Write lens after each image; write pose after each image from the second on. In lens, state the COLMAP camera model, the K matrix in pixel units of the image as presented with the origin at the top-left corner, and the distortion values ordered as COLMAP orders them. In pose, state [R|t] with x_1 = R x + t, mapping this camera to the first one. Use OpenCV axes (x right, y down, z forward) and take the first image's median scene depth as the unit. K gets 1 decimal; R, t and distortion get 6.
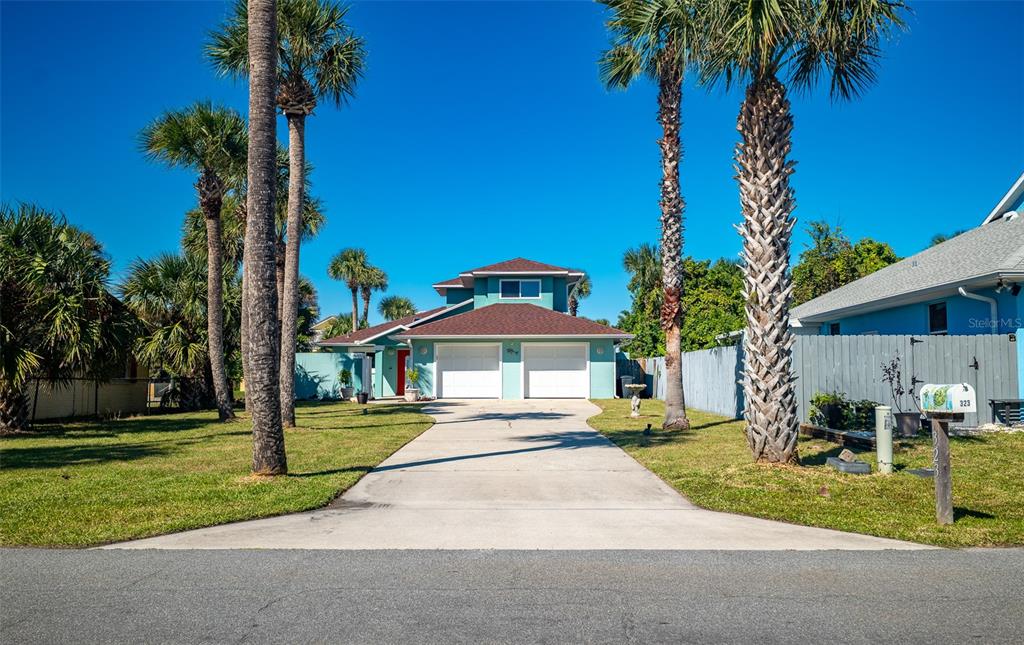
lens RADIAL K [[784.1, 0, 508.0], [0, 784.1, 337.4], [0, 0, 1]] dist [0.005128, 0.000274]
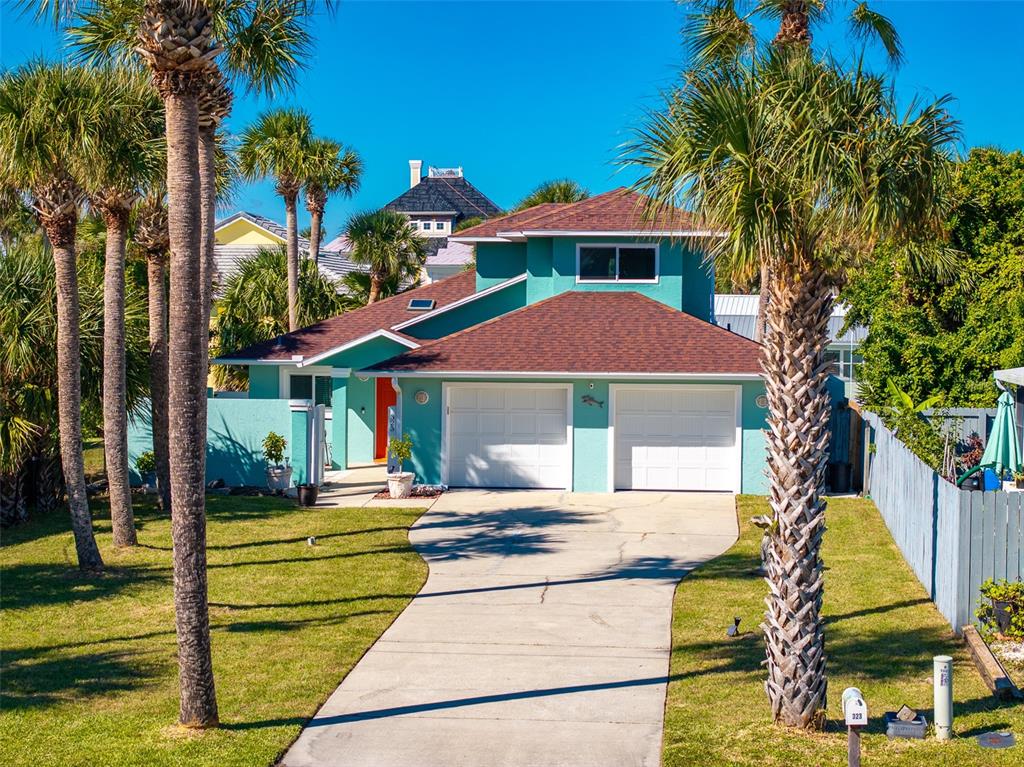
lens RADIAL K [[2045.5, 0, 512.0], [0, 2045.5, 383.5], [0, 0, 1]] dist [-0.052053, -0.094145]
pose [[0.996332, 0.011960, -0.084728, 0.073048], [-0.003614, 0.995182, 0.097982, -0.136865], [0.085491, -0.097316, 0.991575, -0.376411]]
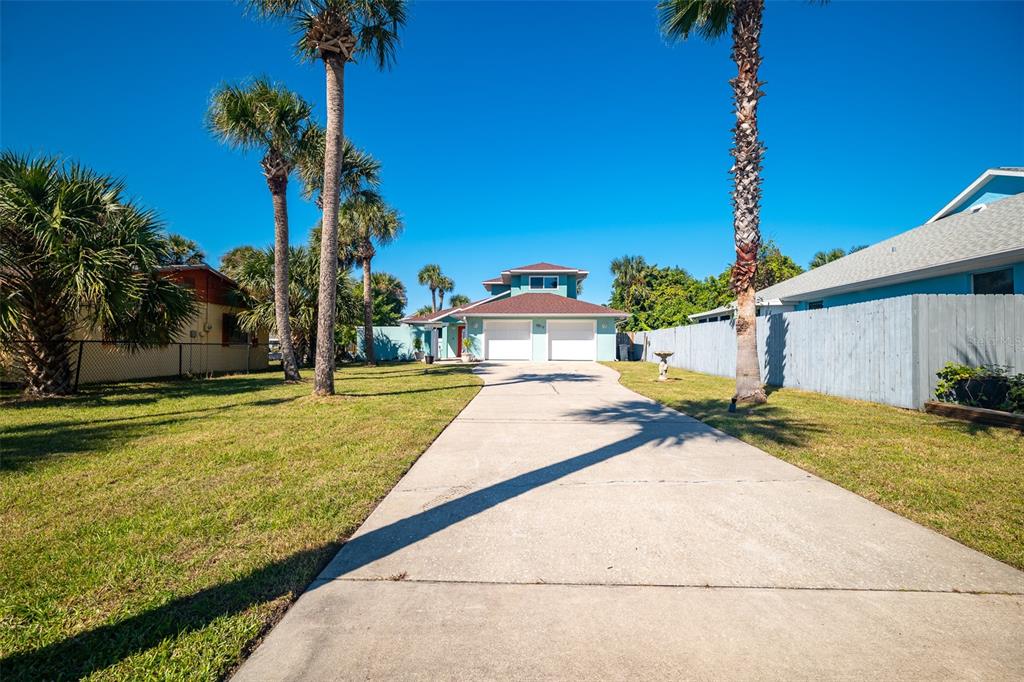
lens RADIAL K [[417.0, 0, 506.9], [0, 417.0, 340.2], [0, 0, 1]] dist [-0.017051, 0.000192]
pose [[0.999315, 0.005795, -0.036563, -0.027390], [-0.004440, 0.999304, 0.037040, 0.017058], [0.036752, -0.036852, 0.998645, 0.293694]]
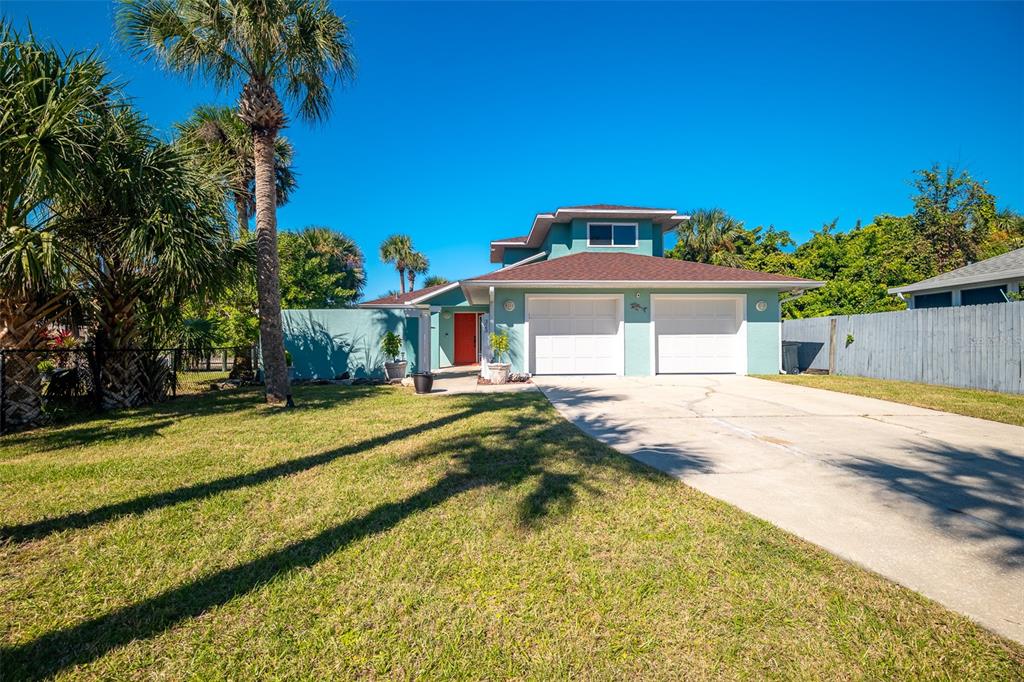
lens RADIAL K [[417.0, 0, 506.9], [0, 417.0, 340.2], [0, 0, 1]] dist [-0.017051, 0.000192]
pose [[0.998372, -0.002072, 0.056996, -0.141999], [-0.000424, 0.999043, 0.043747, 0.033683], [-0.057032, -0.043700, 0.997415, 0.695276]]
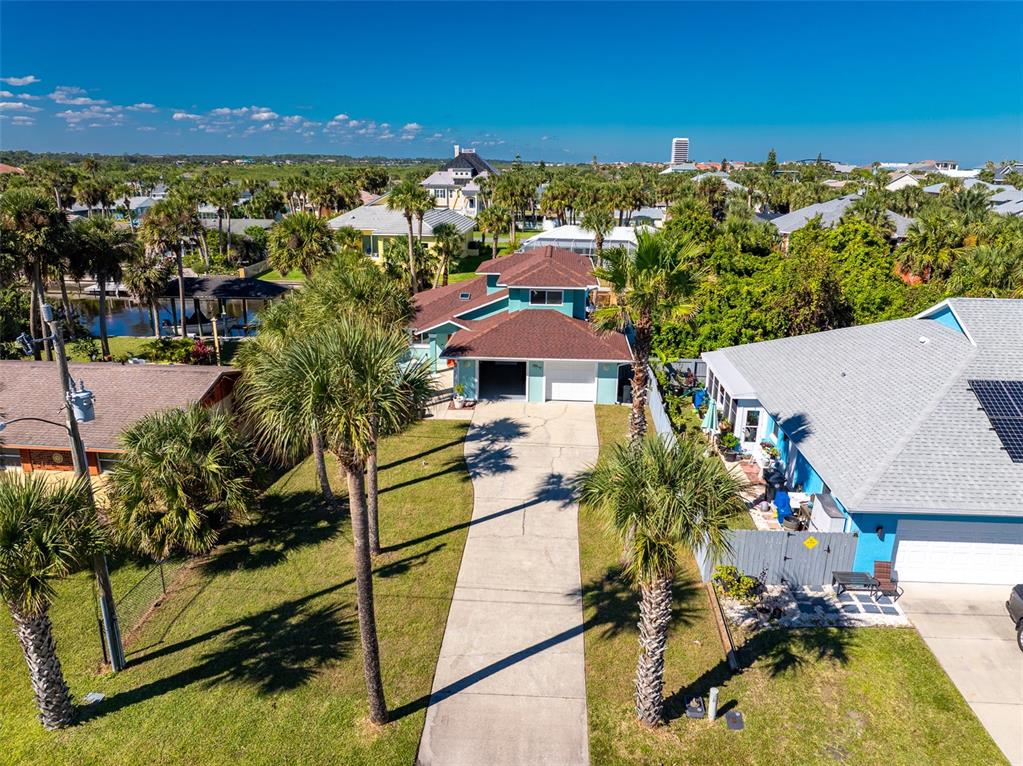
lens RADIAL K [[714.3, 0, 511.5], [0, 714.3, 383.0], [0, 0, 1]] dist [-0.028927, -0.002894]
pose [[0.998283, 0.023655, -0.053580, 0.029547], [-0.003444, 0.936937, 0.349483, -0.391524], [0.058468, -0.348698, 0.935410, -0.101991]]
